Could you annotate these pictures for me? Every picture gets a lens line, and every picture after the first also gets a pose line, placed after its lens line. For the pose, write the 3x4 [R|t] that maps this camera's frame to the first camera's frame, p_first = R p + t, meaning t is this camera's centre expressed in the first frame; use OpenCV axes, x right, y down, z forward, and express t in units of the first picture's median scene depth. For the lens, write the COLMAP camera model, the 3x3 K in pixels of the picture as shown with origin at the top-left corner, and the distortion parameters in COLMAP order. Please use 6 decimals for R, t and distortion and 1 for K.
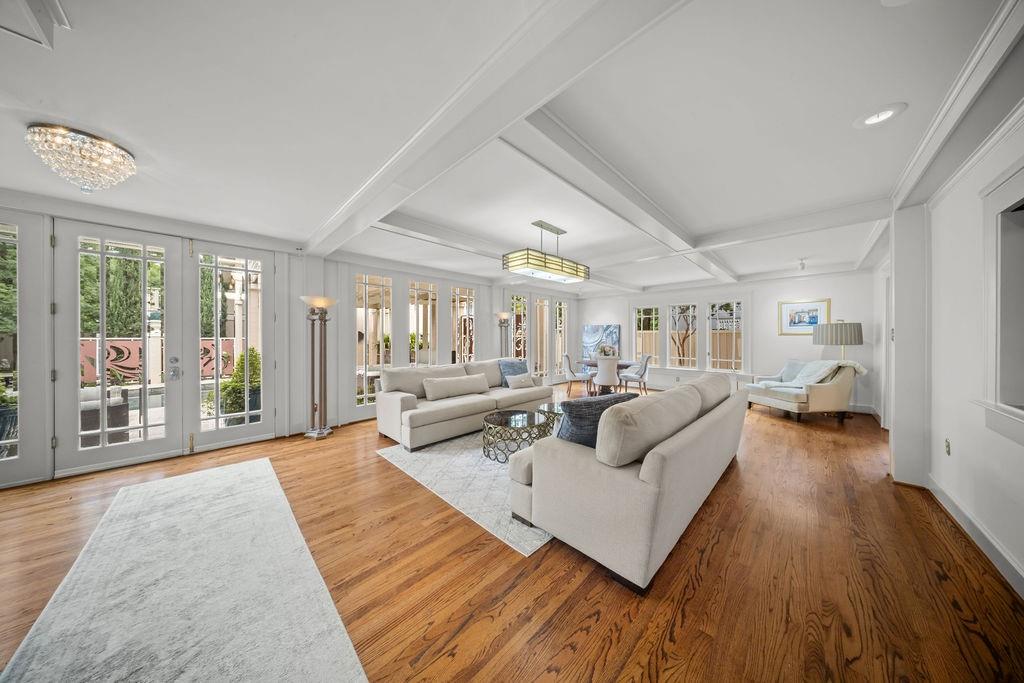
lens RADIAL K [[300.9, 0, 515.0], [0, 300.9, 339.1], [0, 0, 1]] dist [-0.005330, -0.000282]
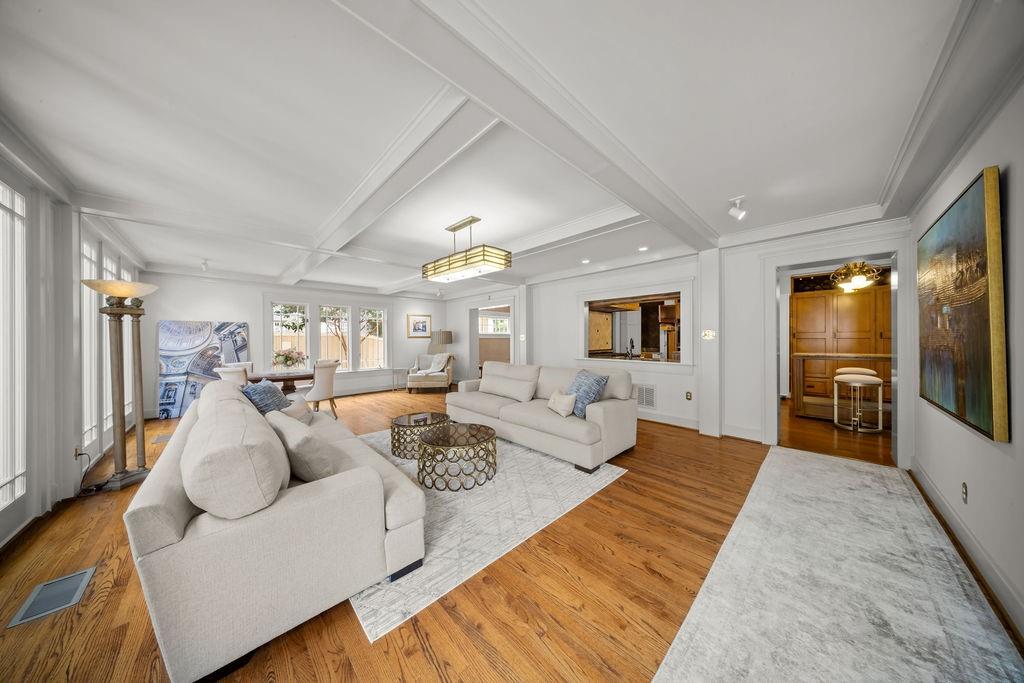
lens RADIAL K [[300.9, 0, 514.6], [0, 300.9, 339.8], [0, 0, 1]] dist [-0.005330, -0.000282]
pose [[0.024090, -0.001848, 0.999708, -1.357559], [0.011927, 0.999928, 0.001561, -0.002460], [-0.999639, 0.011886, 0.024110, 1.317404]]
